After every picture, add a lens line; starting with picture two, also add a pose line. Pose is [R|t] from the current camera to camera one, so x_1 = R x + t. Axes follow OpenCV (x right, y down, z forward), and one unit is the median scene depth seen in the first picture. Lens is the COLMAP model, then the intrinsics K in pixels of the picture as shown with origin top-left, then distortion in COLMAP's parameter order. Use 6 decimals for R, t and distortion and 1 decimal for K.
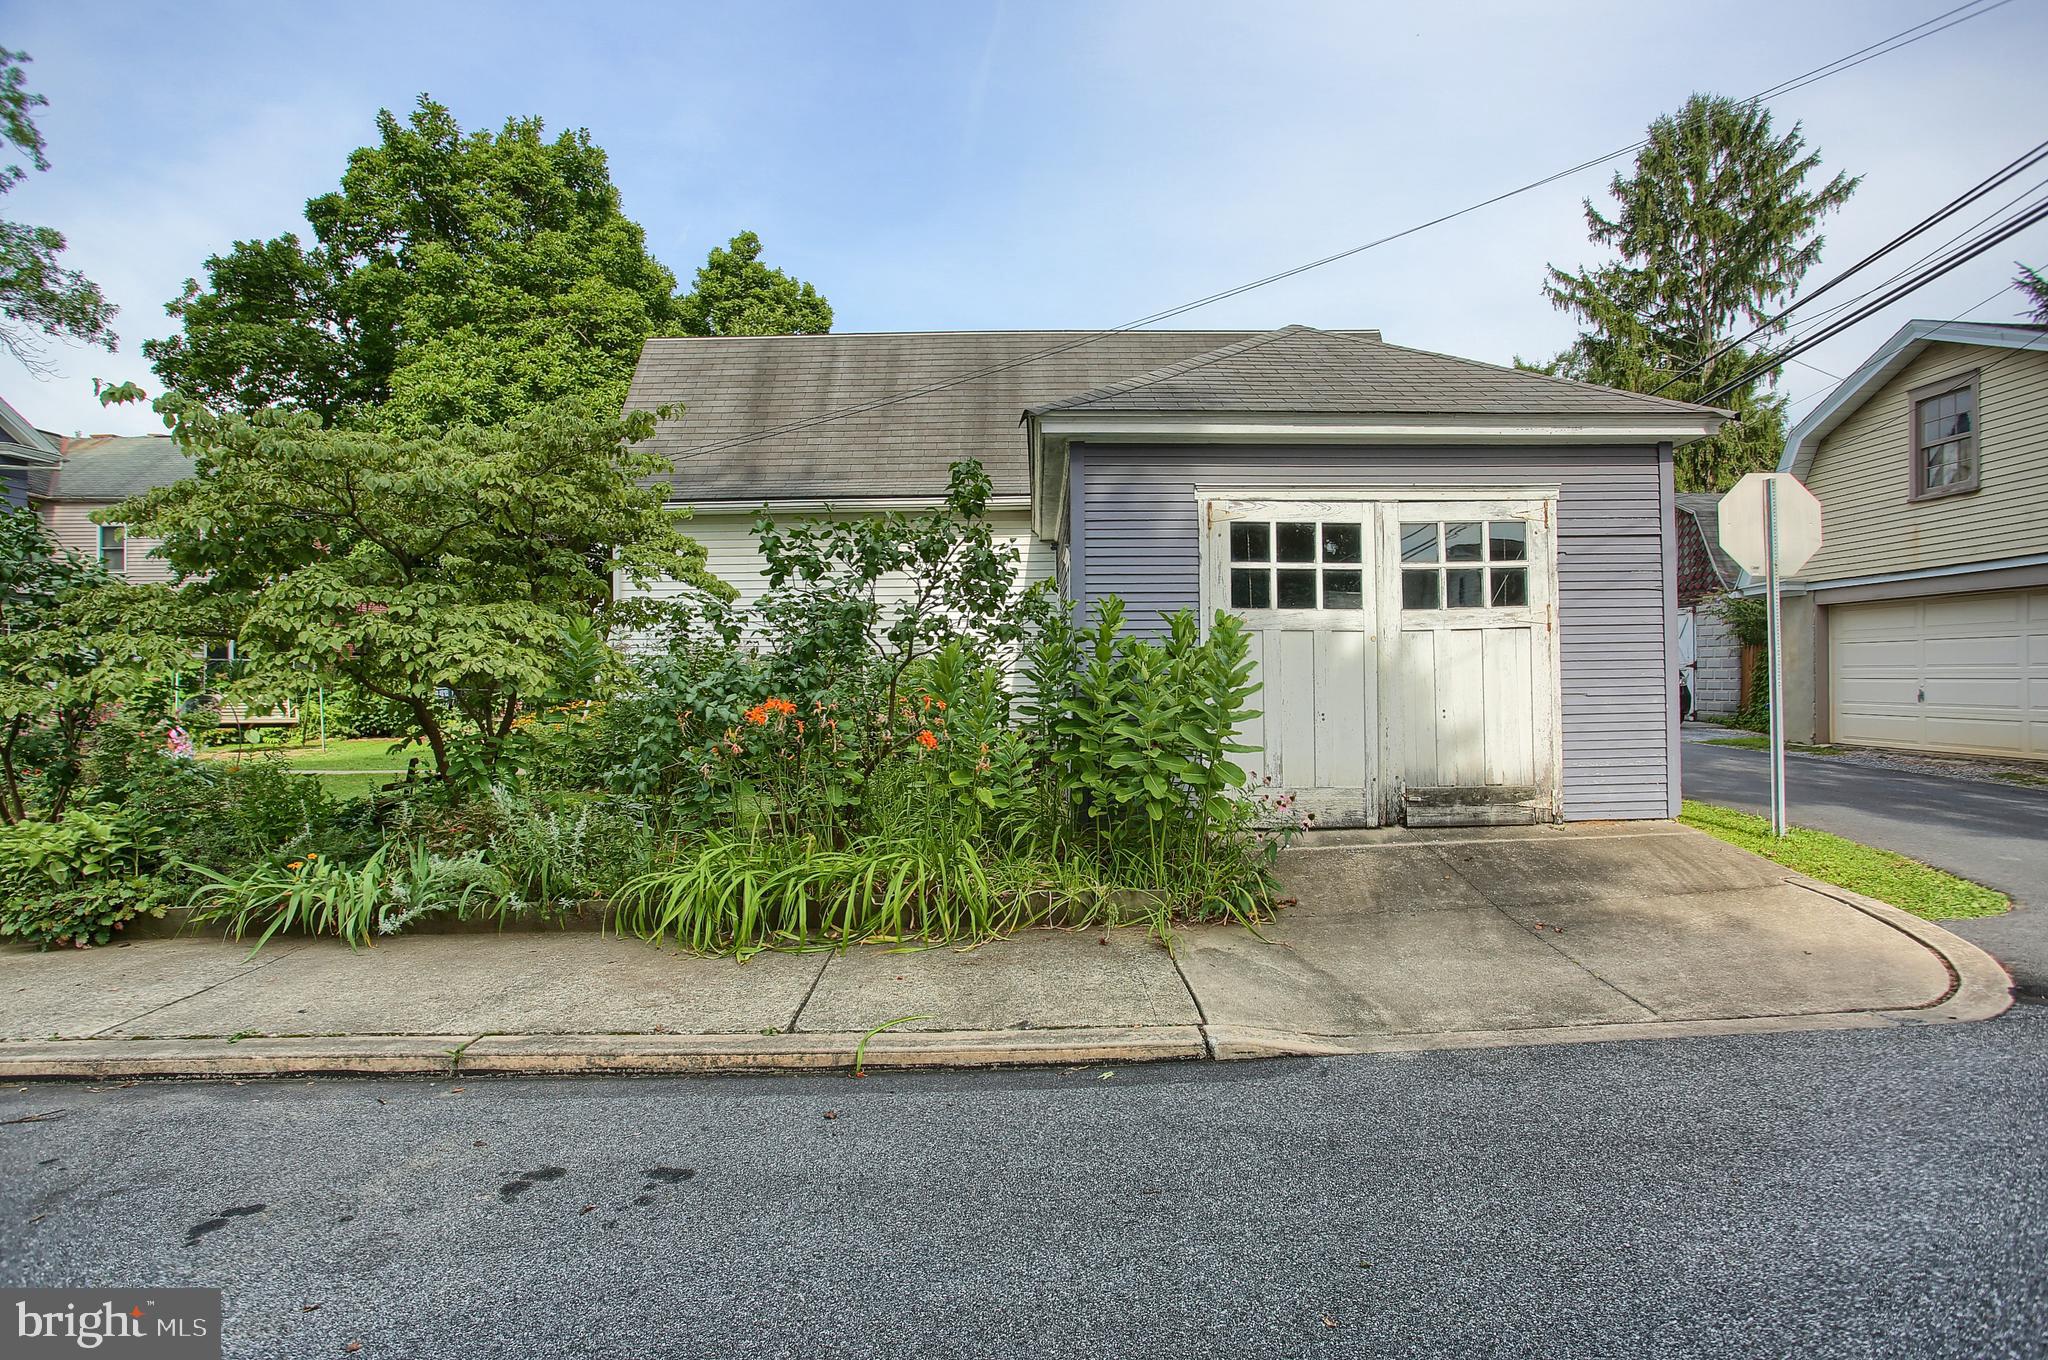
lens RADIAL K [[1010.3, 0, 1017.3], [0, 1010.3, 679.9], [0, 0, 1]] dist [-0.062166, 0.038269]
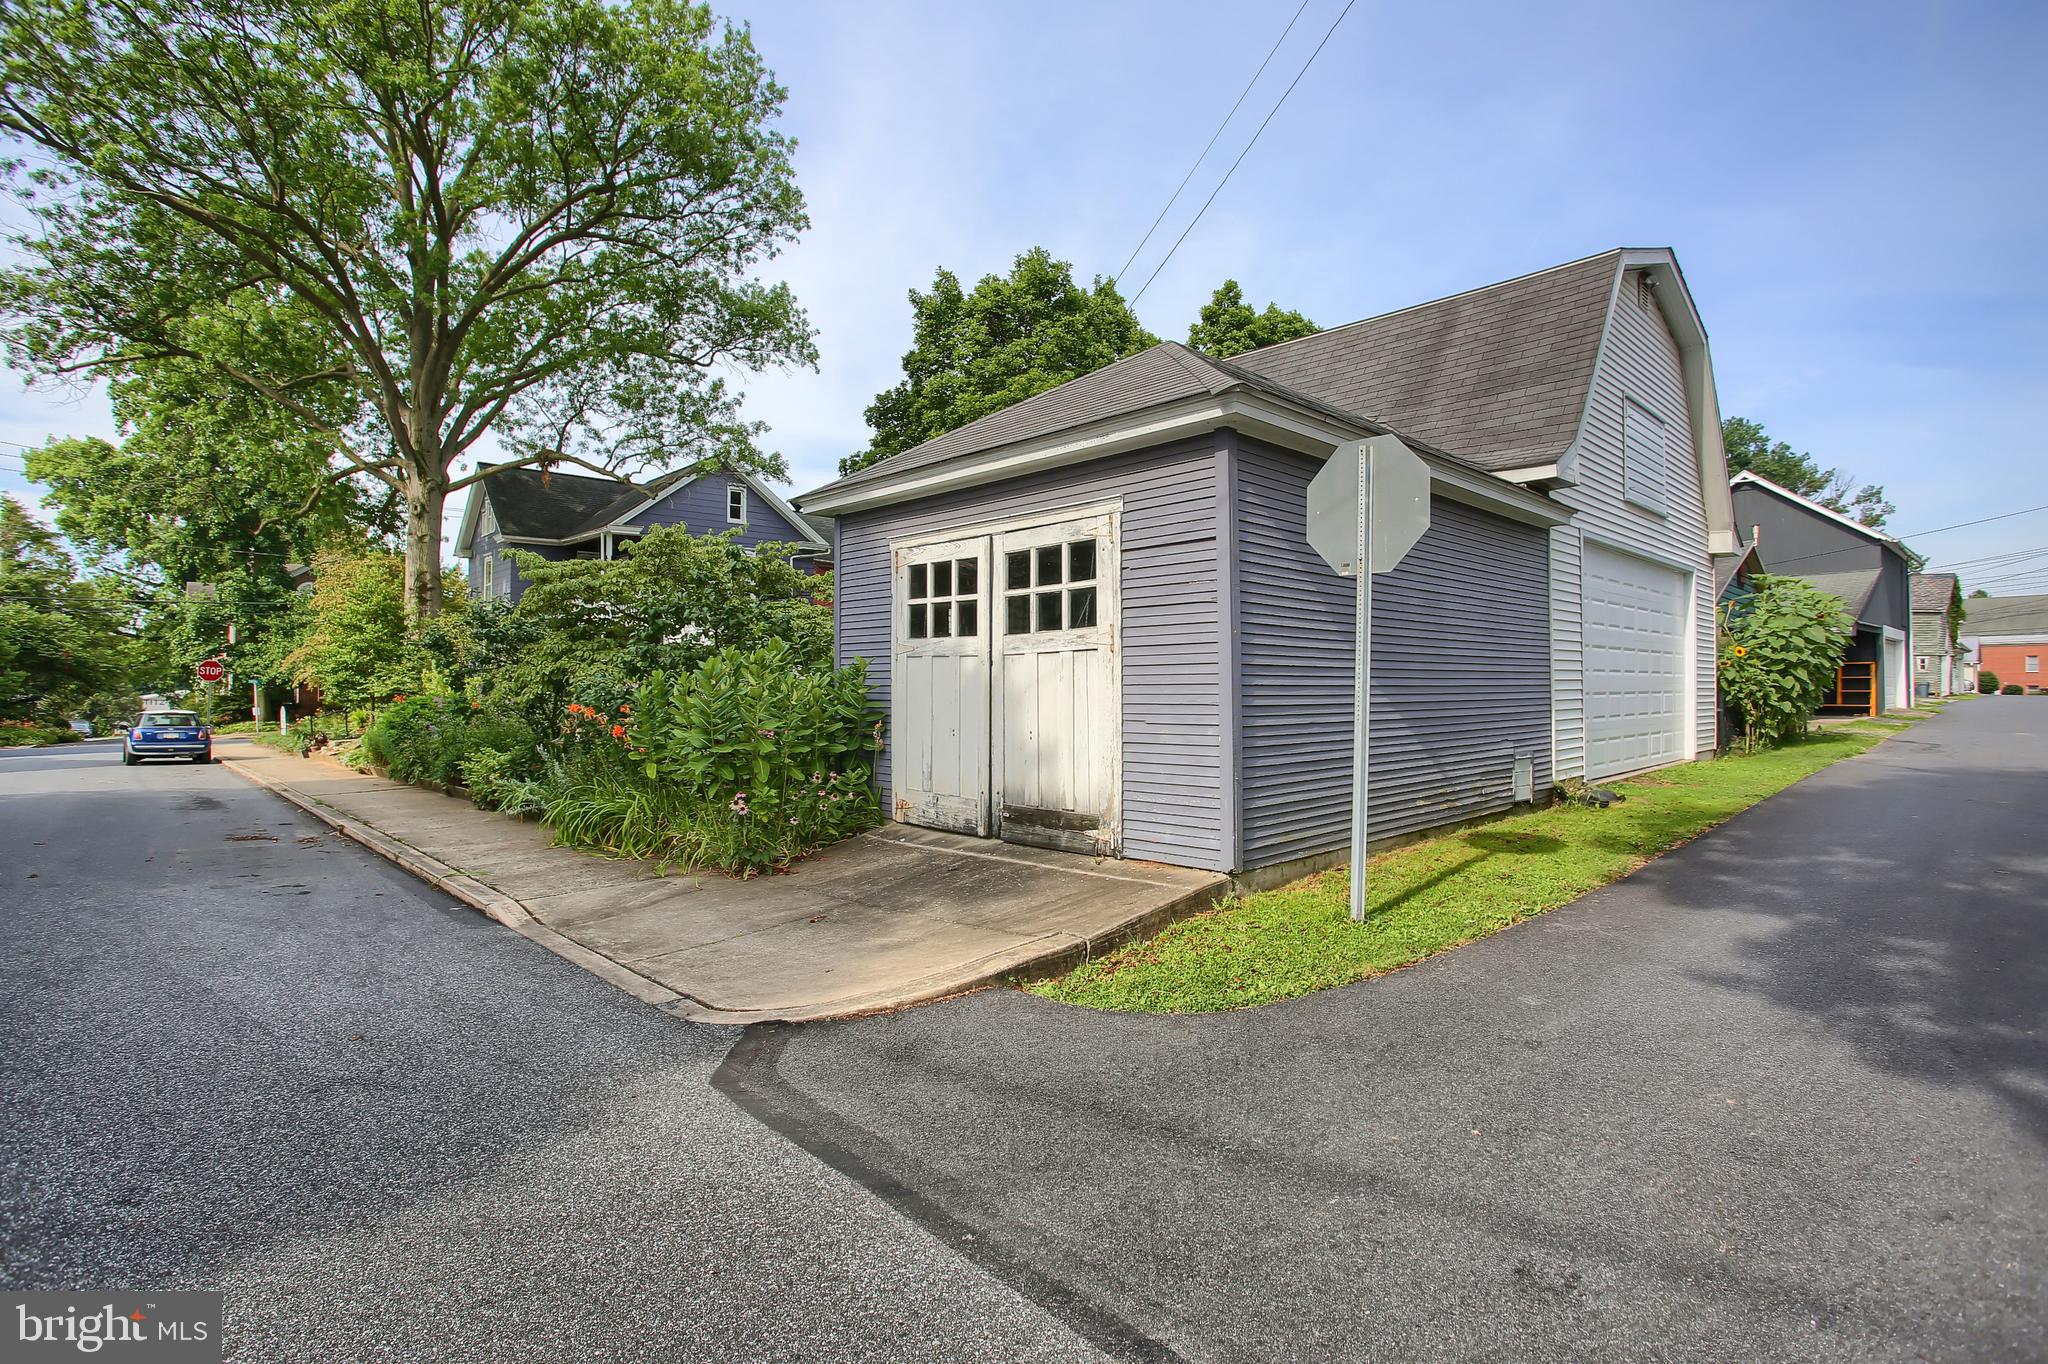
lens RADIAL K [[1010.3, 0, 1017.3], [0, 1010.3, 681.9], [0, 0, 1]] dist [-0.062166, 0.038269]
pose [[0.646910, 0.011432, -0.762481, 1.204687], [-0.002856, 0.999917, 0.012569, -0.033763], [0.762561, -0.005954, 0.646889, 0.317117]]
